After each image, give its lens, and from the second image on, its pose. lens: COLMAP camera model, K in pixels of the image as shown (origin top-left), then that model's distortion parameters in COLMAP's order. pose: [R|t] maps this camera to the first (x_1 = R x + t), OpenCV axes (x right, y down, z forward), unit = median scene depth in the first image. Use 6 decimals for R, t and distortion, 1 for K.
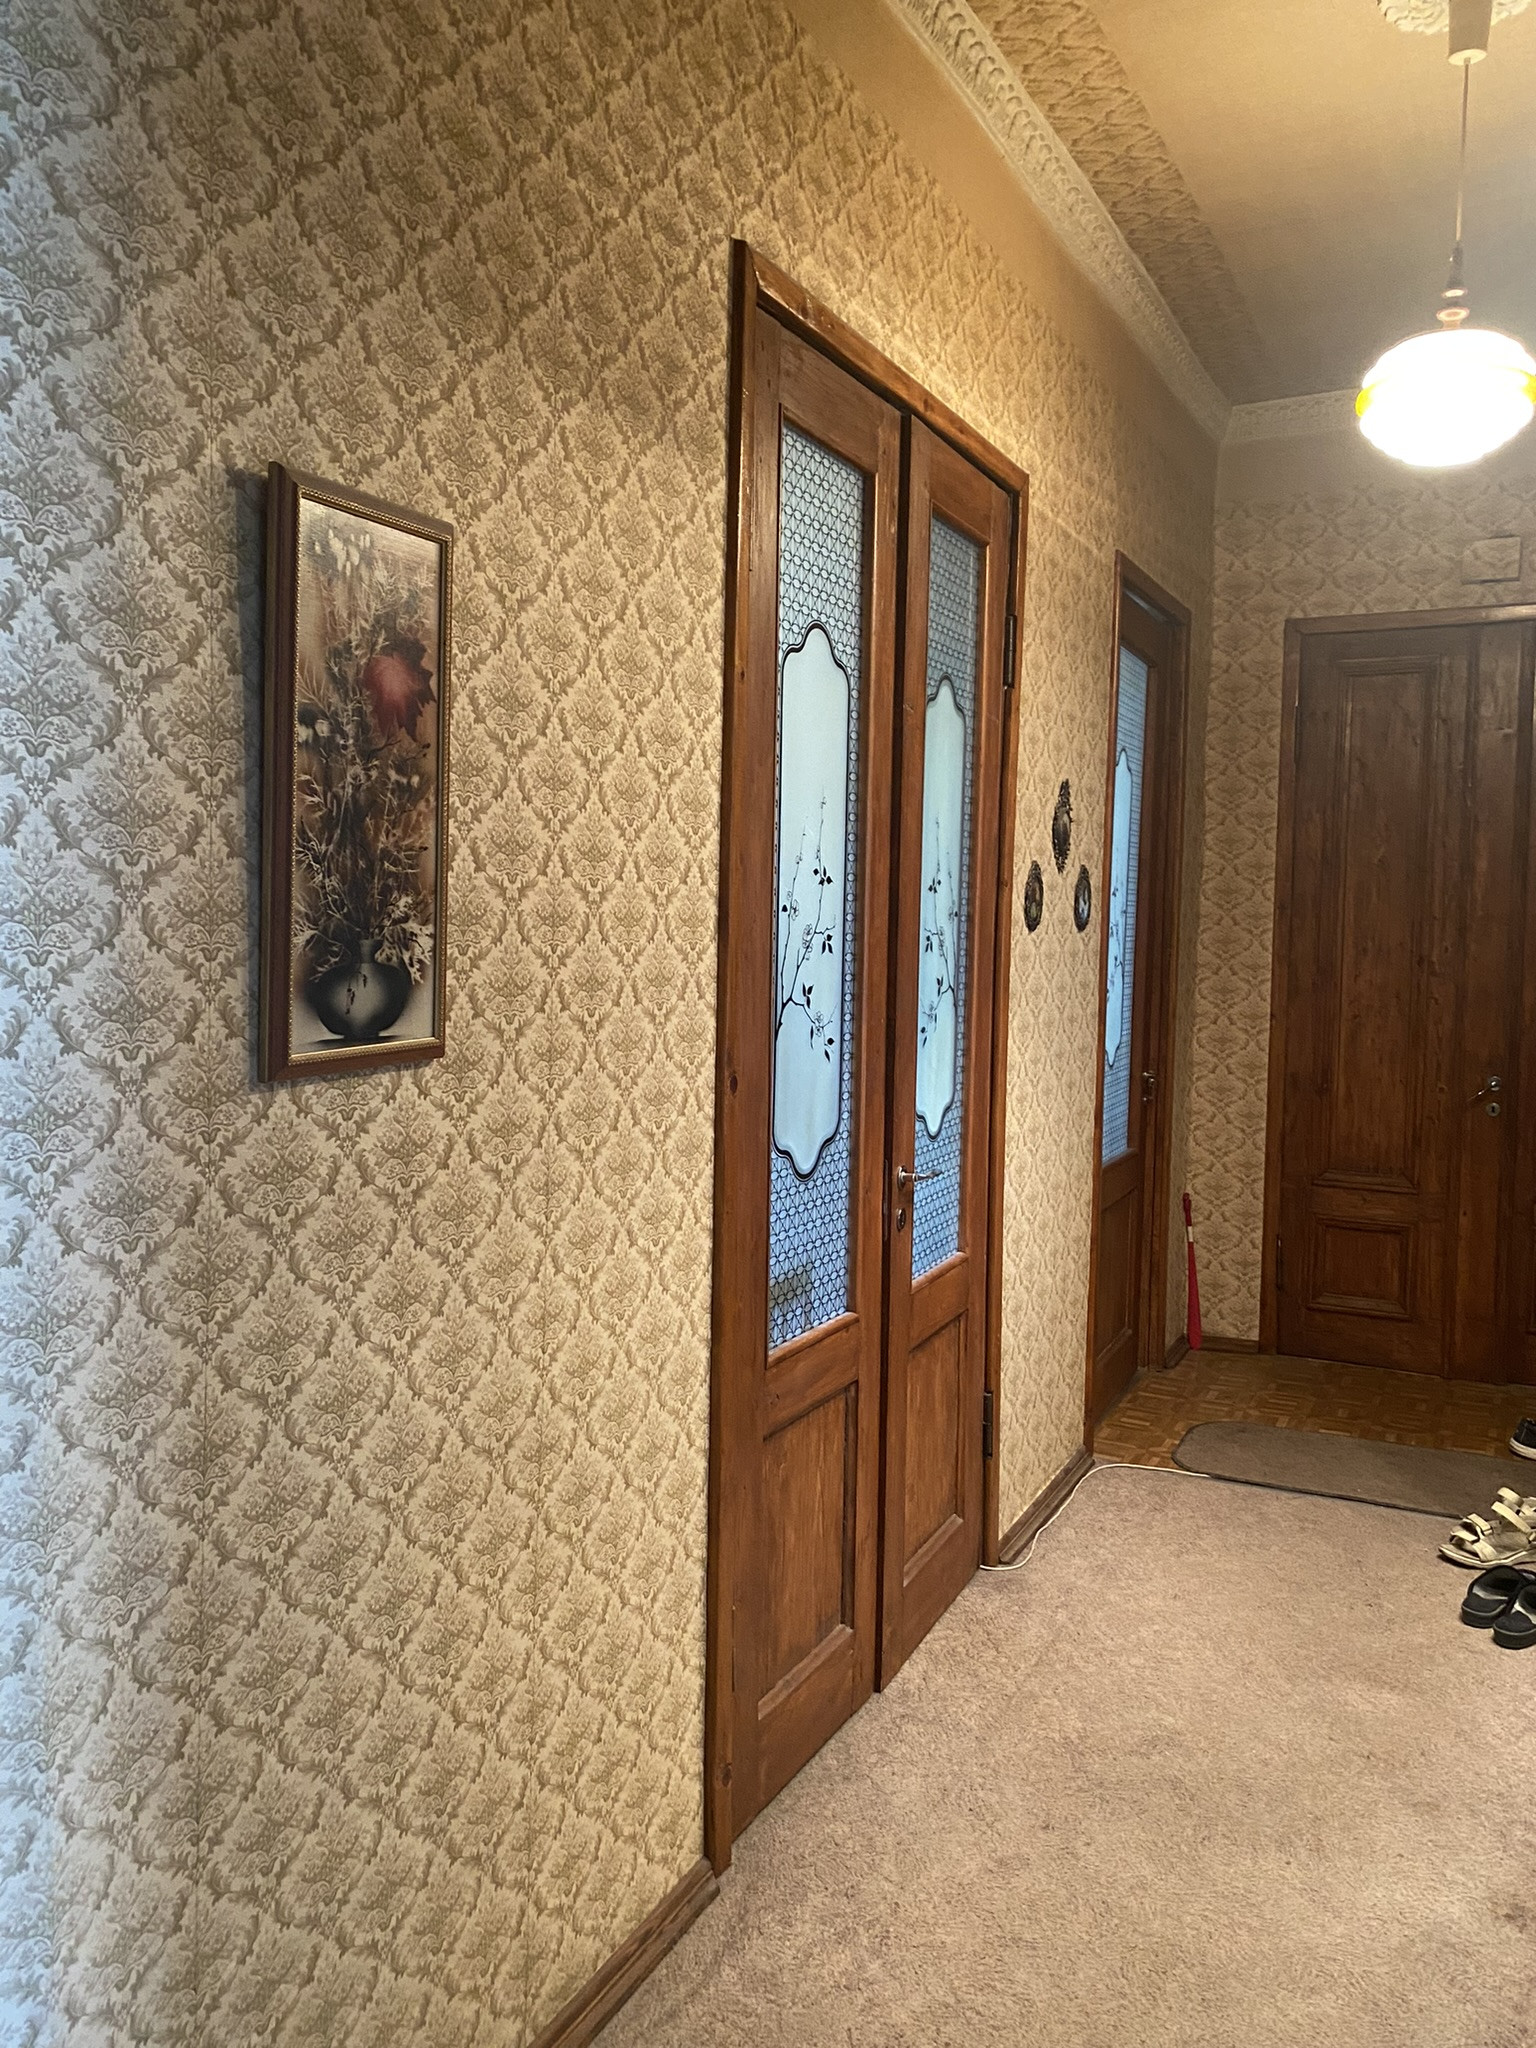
lens RADIAL K [[1616.0, 0, 760.8], [0, 1616.0, 1025.3], [0, 0, 1]] dist [0.008792, -0.013424]
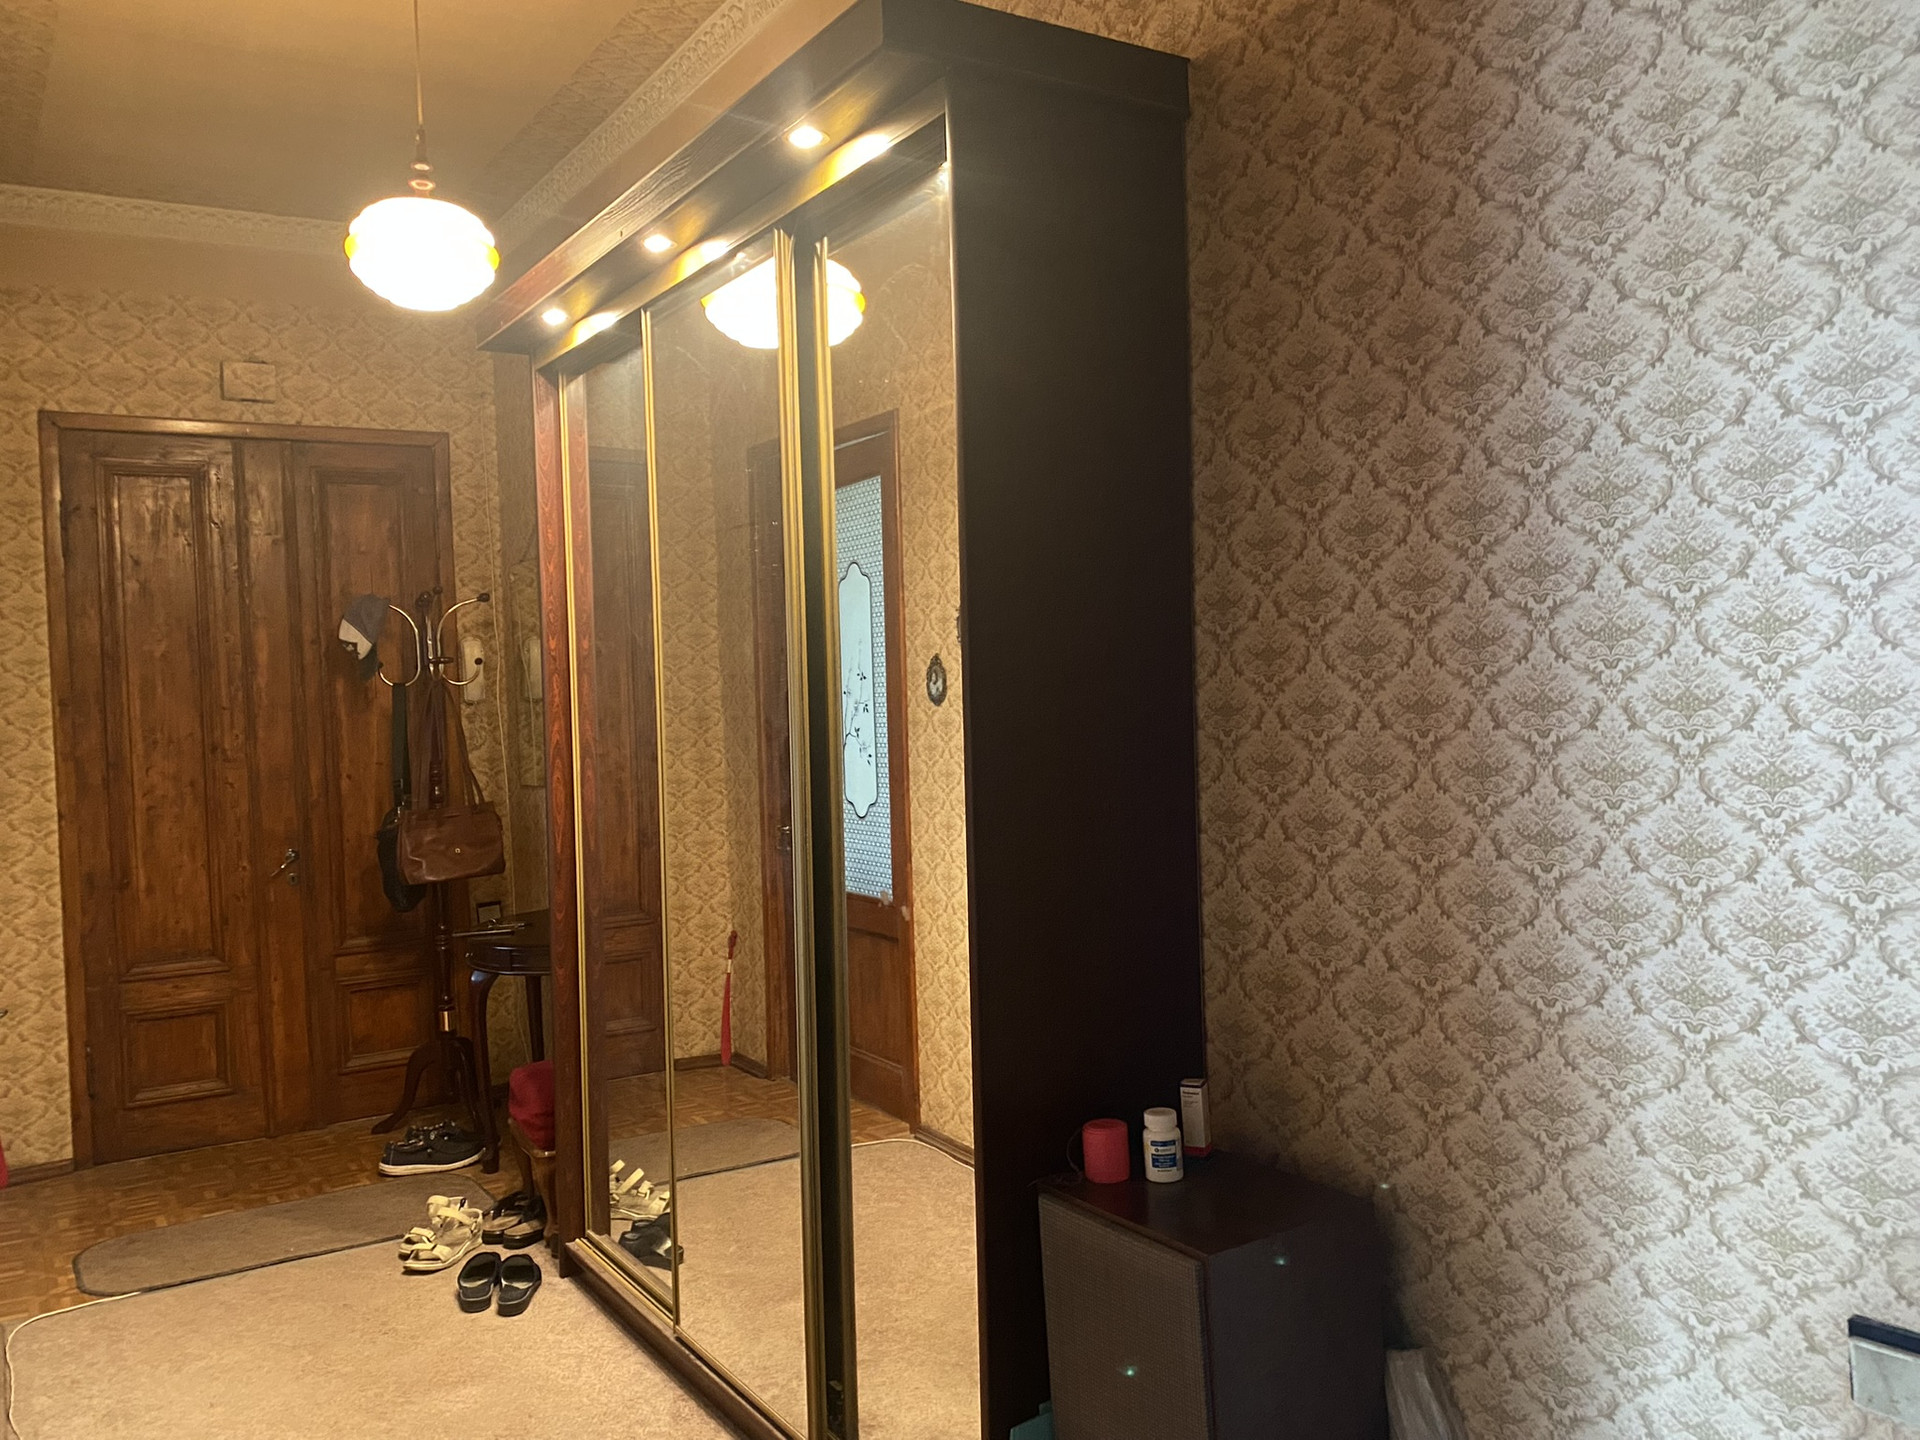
lens RADIAL K [[1515.0, 0, 953.5], [0, 1515.0, 720.8], [0, 0, 1]] dist [0.008792, -0.013424]
pose [[0.516315, -0.048681, 0.855014, -0.192001], [0.101759, 0.994797, -0.004809, -0.004364], [-0.850331, 0.089488, 0.518583, 0.078076]]
